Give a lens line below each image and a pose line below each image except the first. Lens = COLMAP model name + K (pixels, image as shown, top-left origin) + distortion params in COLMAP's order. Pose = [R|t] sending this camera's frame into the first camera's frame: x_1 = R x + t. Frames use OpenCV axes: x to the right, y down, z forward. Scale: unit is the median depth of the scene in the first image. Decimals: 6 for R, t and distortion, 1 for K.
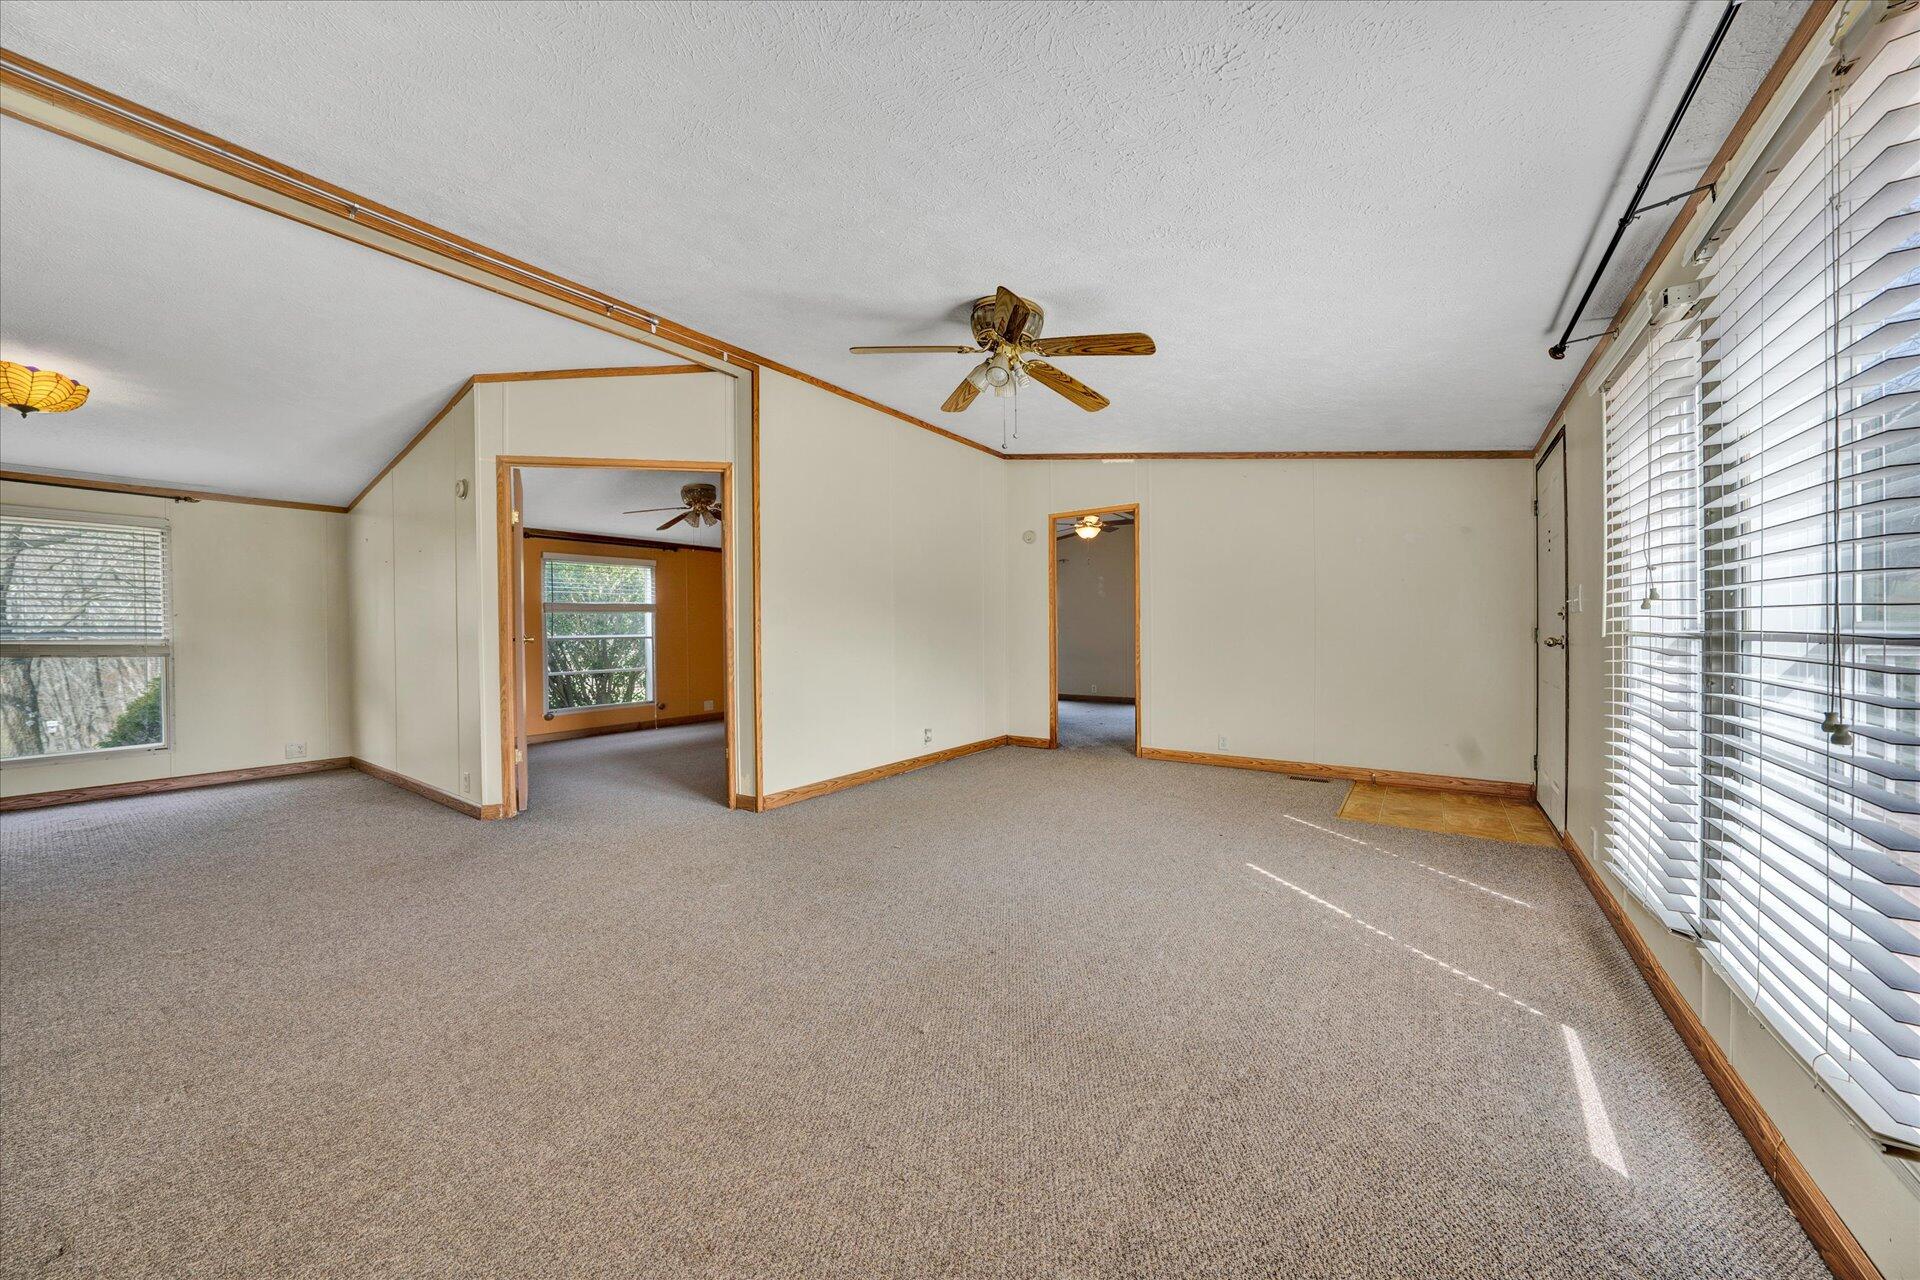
lens RADIAL K [[668.4, 0, 967.1], [0, 668.4, 637.8], [0, 0, 1]] dist [-0.025478, 0.004796]
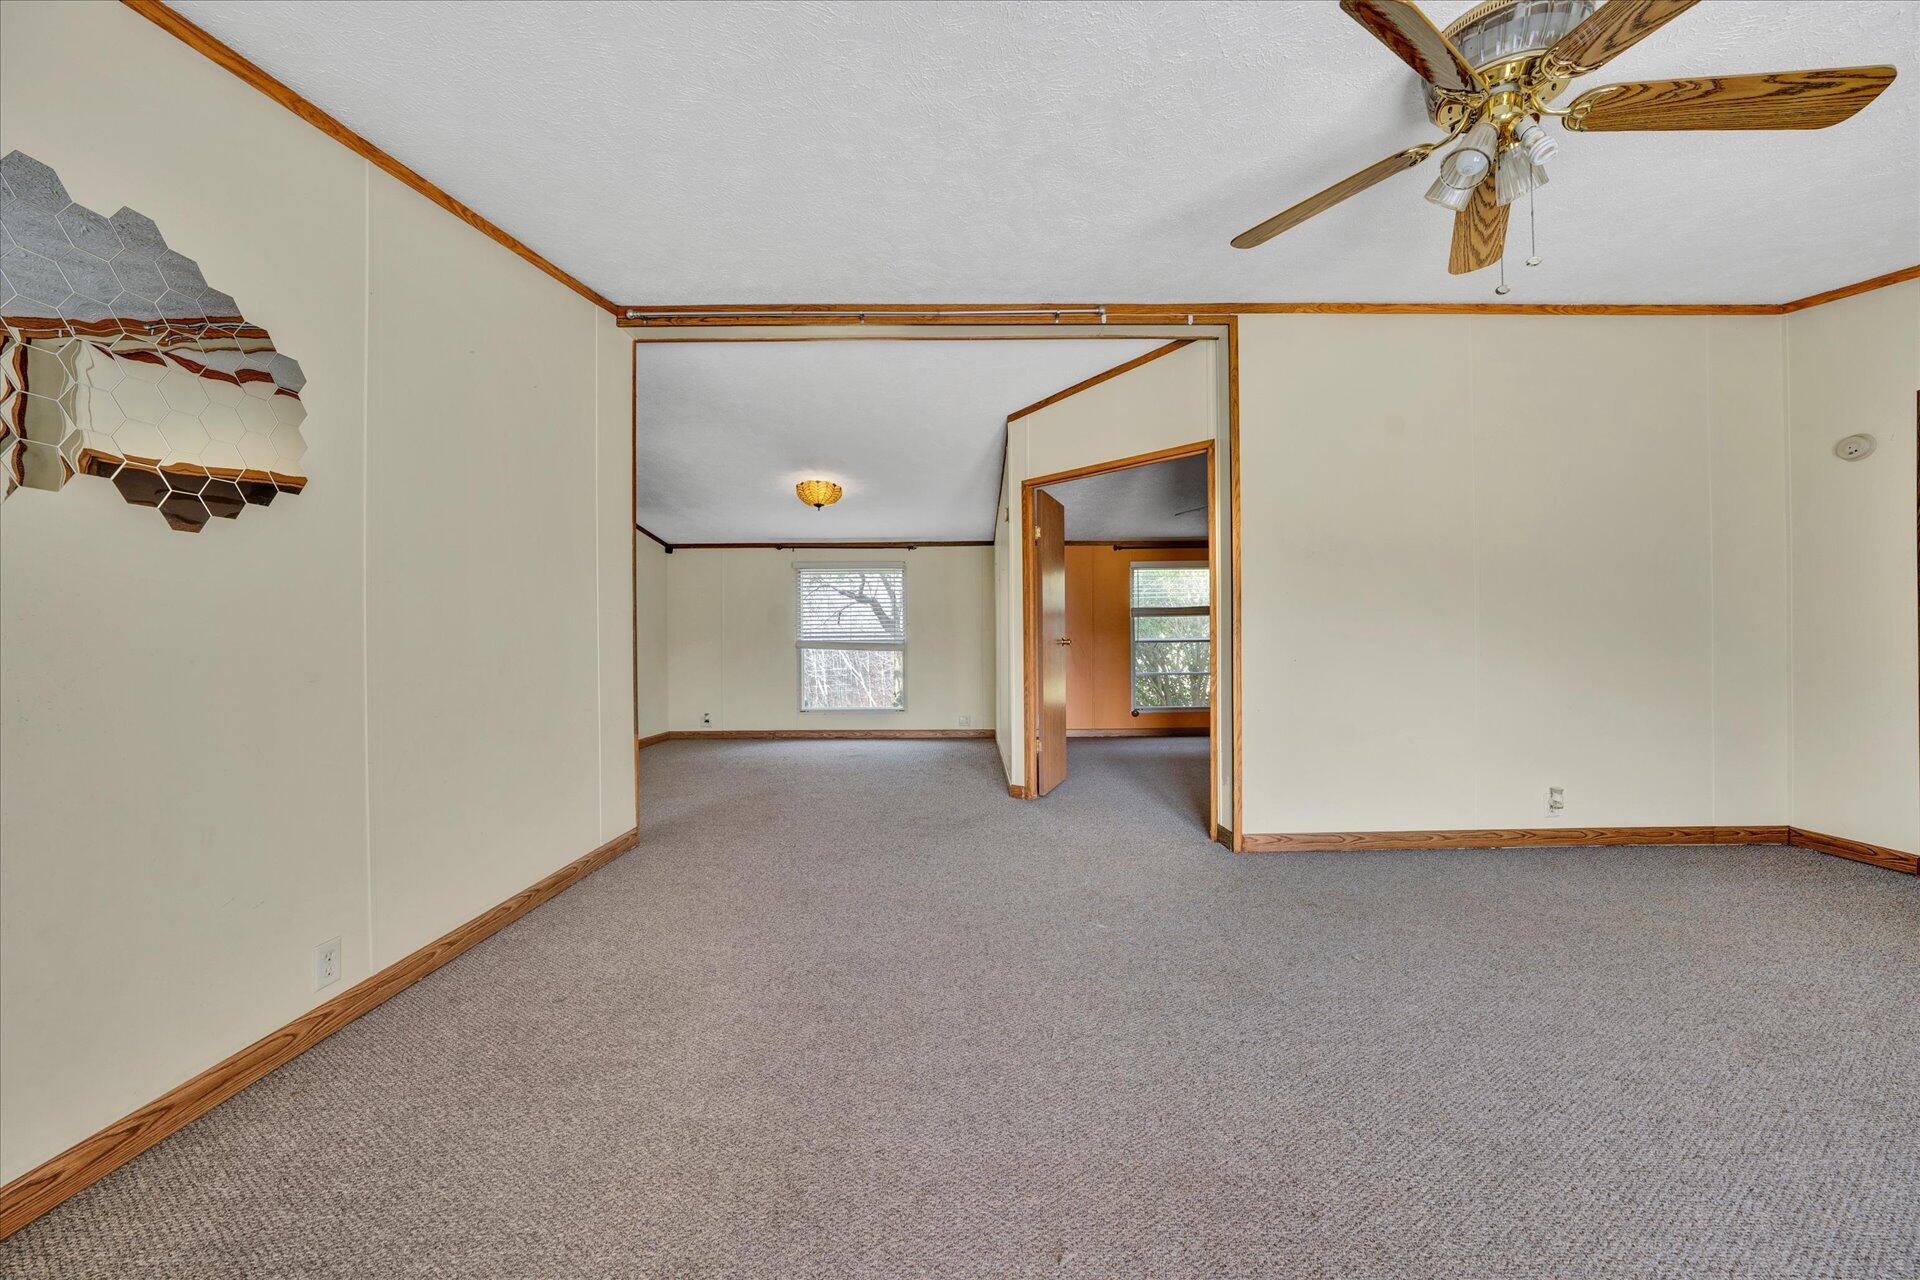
lens RADIAL K [[668.4, 0, 960.6], [0, 668.4, 634.4], [0, 0, 1]] dist [-0.025478, 0.004796]
pose [[0.566726, -0.002207, -0.823903, 0.173723], [-0.006050, 0.999958, -0.006840, -0.001228], [0.823884, 0.008861, 0.566689, 0.245514]]
